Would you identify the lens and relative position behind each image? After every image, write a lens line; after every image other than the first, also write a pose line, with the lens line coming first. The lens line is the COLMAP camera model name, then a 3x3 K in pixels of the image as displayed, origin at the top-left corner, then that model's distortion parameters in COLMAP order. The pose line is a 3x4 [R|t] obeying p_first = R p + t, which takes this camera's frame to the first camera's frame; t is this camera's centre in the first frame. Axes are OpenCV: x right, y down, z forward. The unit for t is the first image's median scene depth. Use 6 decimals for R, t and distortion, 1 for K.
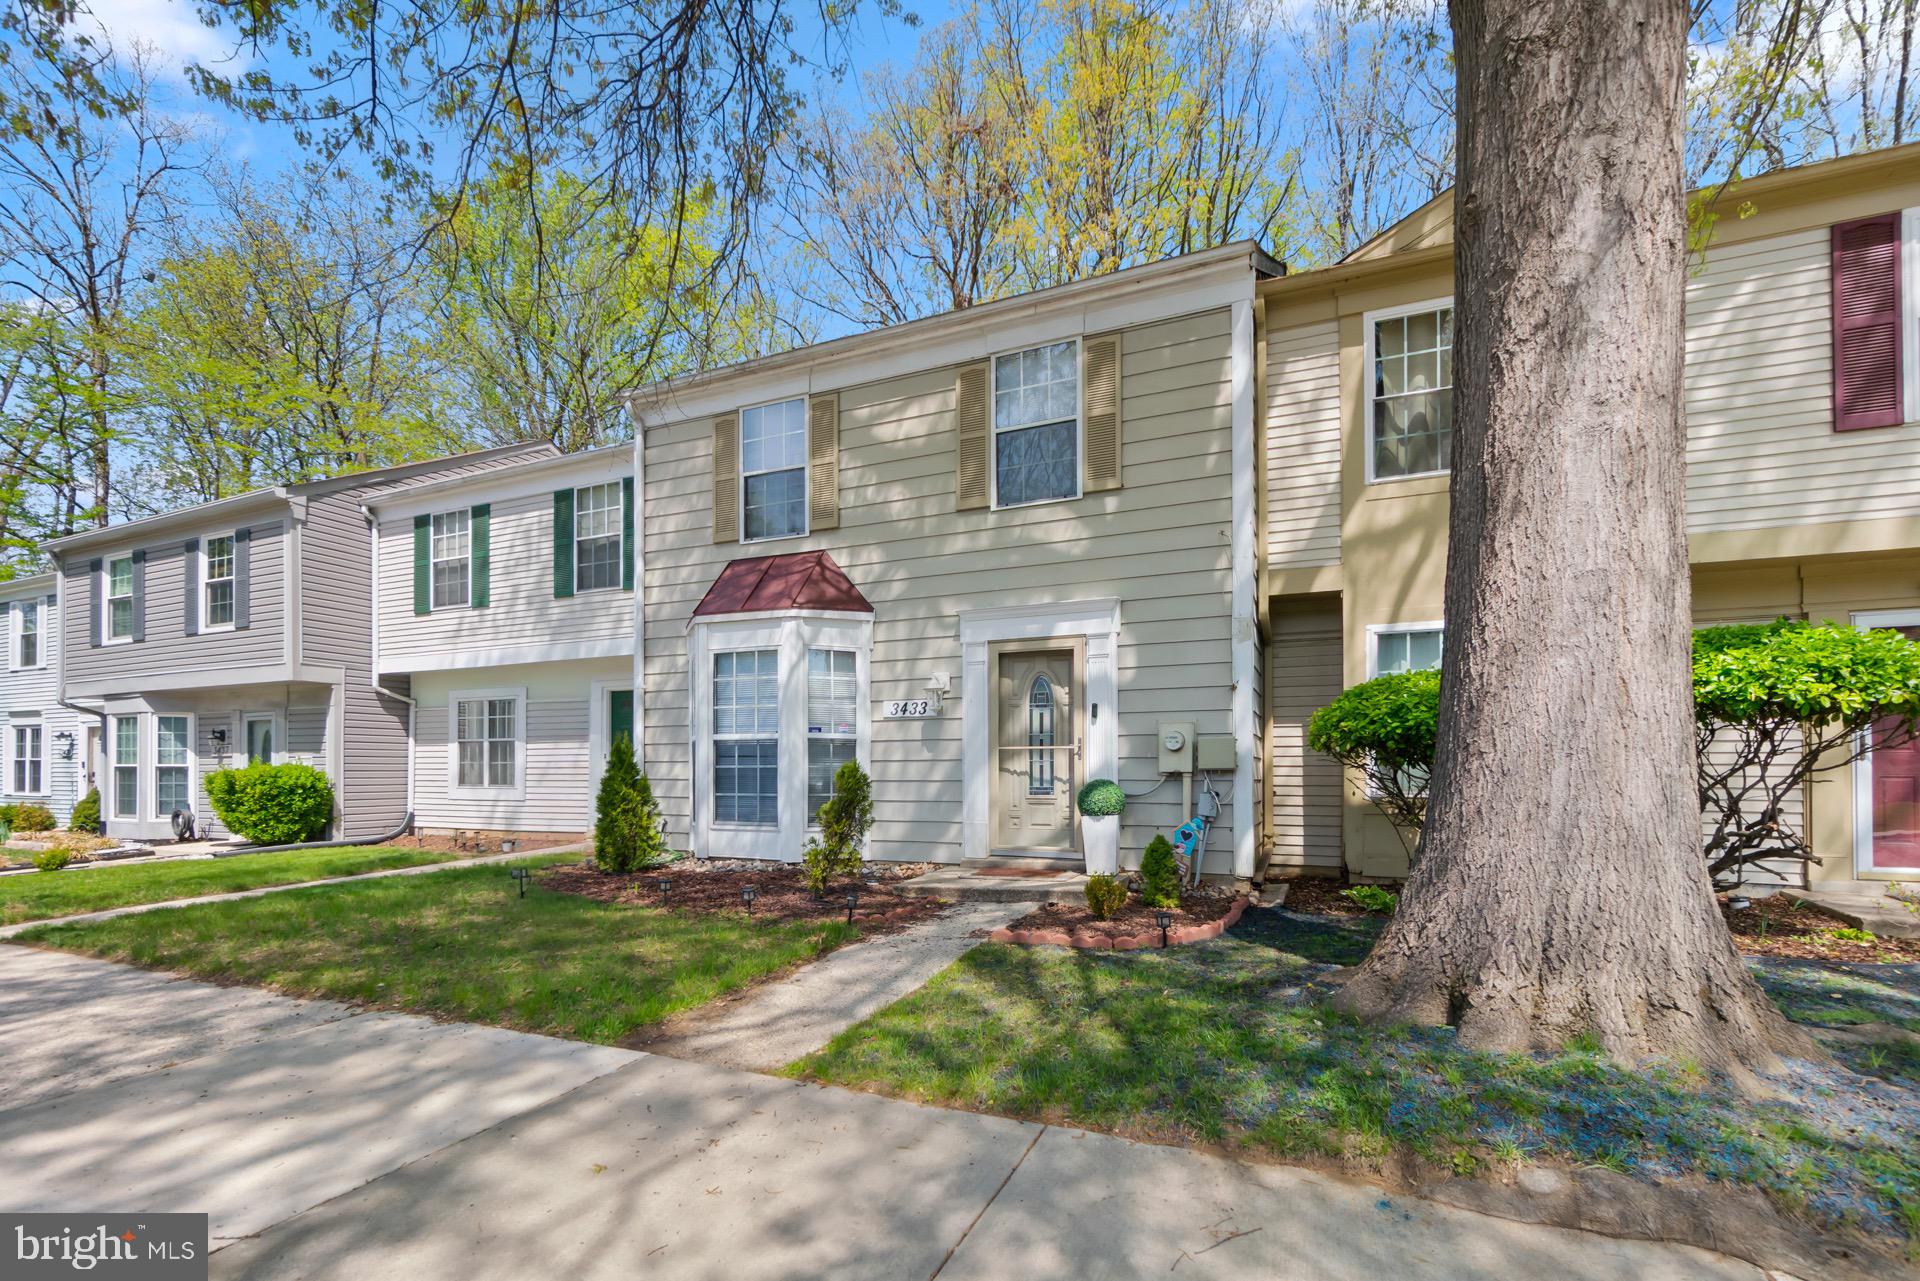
lens RADIAL K [[841.7, 0, 954.0], [0, 841.7, 769.8], [0, 0, 1]] dist [-0.005123, -0.000923]
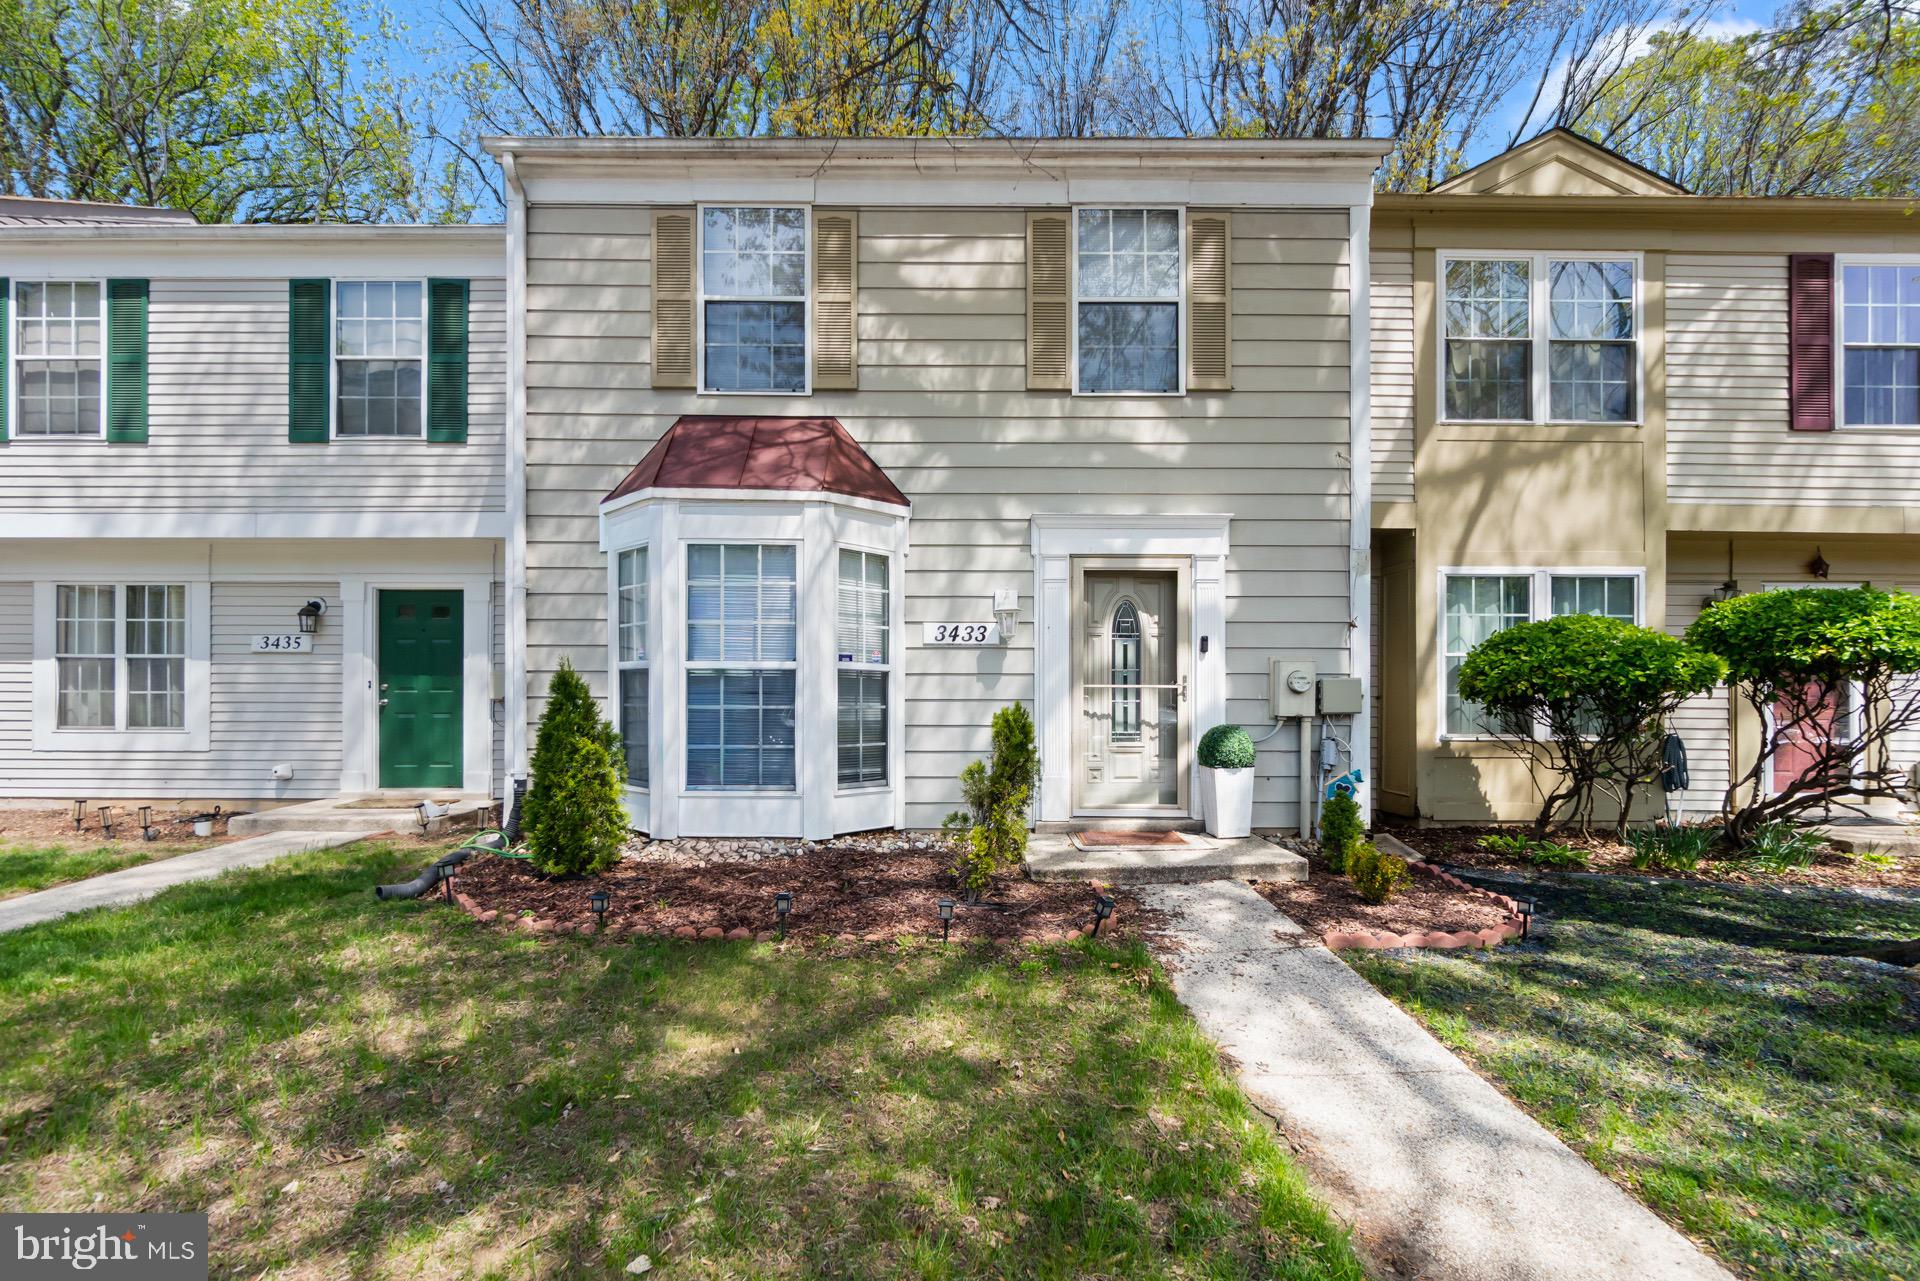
lens RADIAL K [[841.7, 0, 1001.2], [0, 841.7, 693.2], [0, 0, 1]] dist [-0.005123, -0.000923]
pose [[0.917305, 0.007258, 0.398118, -0.342892], [-0.006158, 0.999973, -0.004040, -0.014917], [-0.398137, 0.001254, 0.917325, 0.278945]]
